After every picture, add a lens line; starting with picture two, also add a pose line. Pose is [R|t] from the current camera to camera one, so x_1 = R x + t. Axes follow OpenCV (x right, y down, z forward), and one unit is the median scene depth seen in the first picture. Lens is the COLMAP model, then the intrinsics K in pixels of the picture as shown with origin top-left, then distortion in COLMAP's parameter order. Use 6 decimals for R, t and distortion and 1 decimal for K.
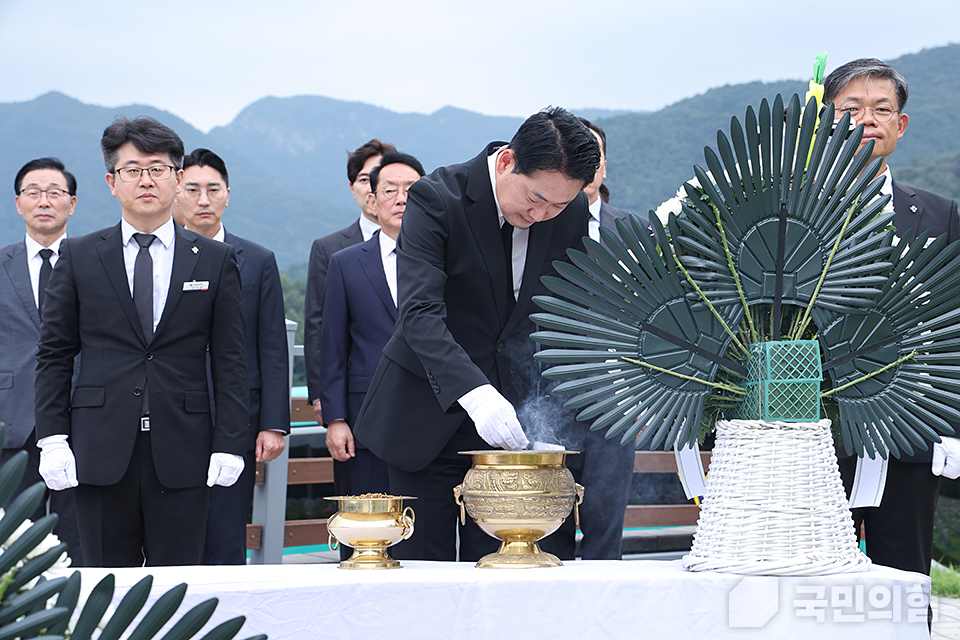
lens RADIAL K [[2183.6, 0, 480.0], [0, 2183.6, 320.0], [0, 0, 1]] dist [0.389942, 0.616426]
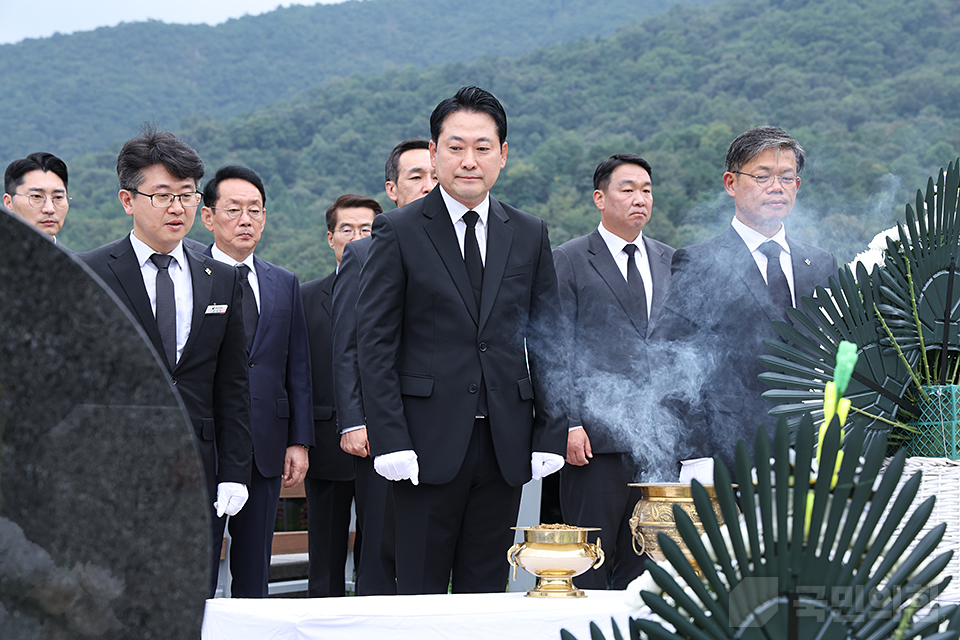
lens RADIAL K [[2454.4, 0, 480.0], [0, 2454.4, 320.0], [0, 0, 1]] dist [0.616235, -0.942867]
pose [[0.936414, 0.023275, 0.350124, -0.495008], [-0.023432, 0.999718, -0.003786, -0.011655], [-0.350114, -0.004659, 0.936696, -0.073248]]
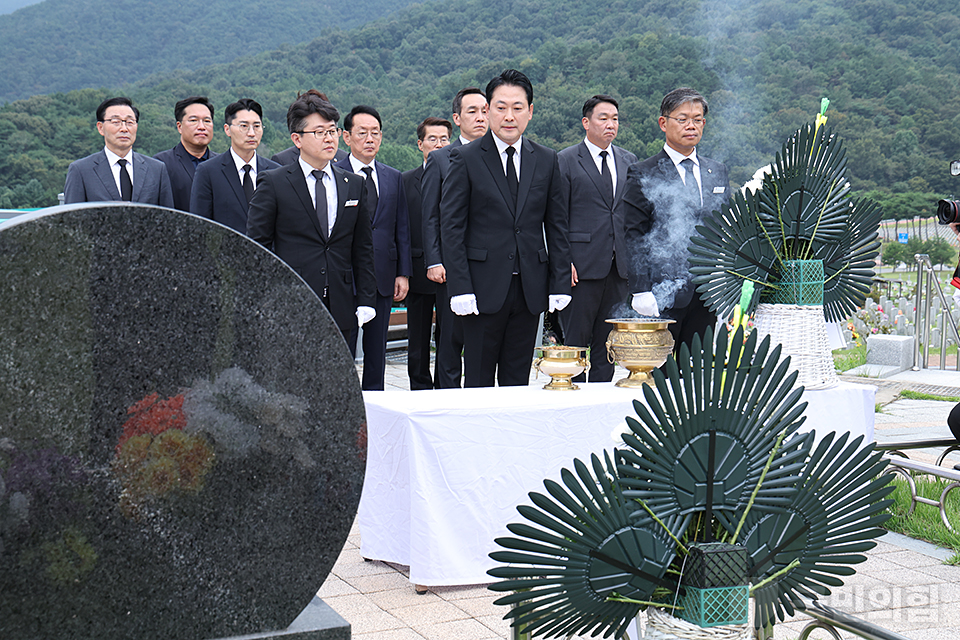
lens RADIAL K [[1481.8, 0, 499.3], [0, 1481.8, 305.4], [0, 0, 1]] dist [0.209729, 0.073962]
pose [[0.937186, -0.010134, 0.348682, -0.501507], [-0.026118, 0.994734, 0.099111, -0.065646], [-0.347850, -0.101992, 0.931986, -0.056711]]
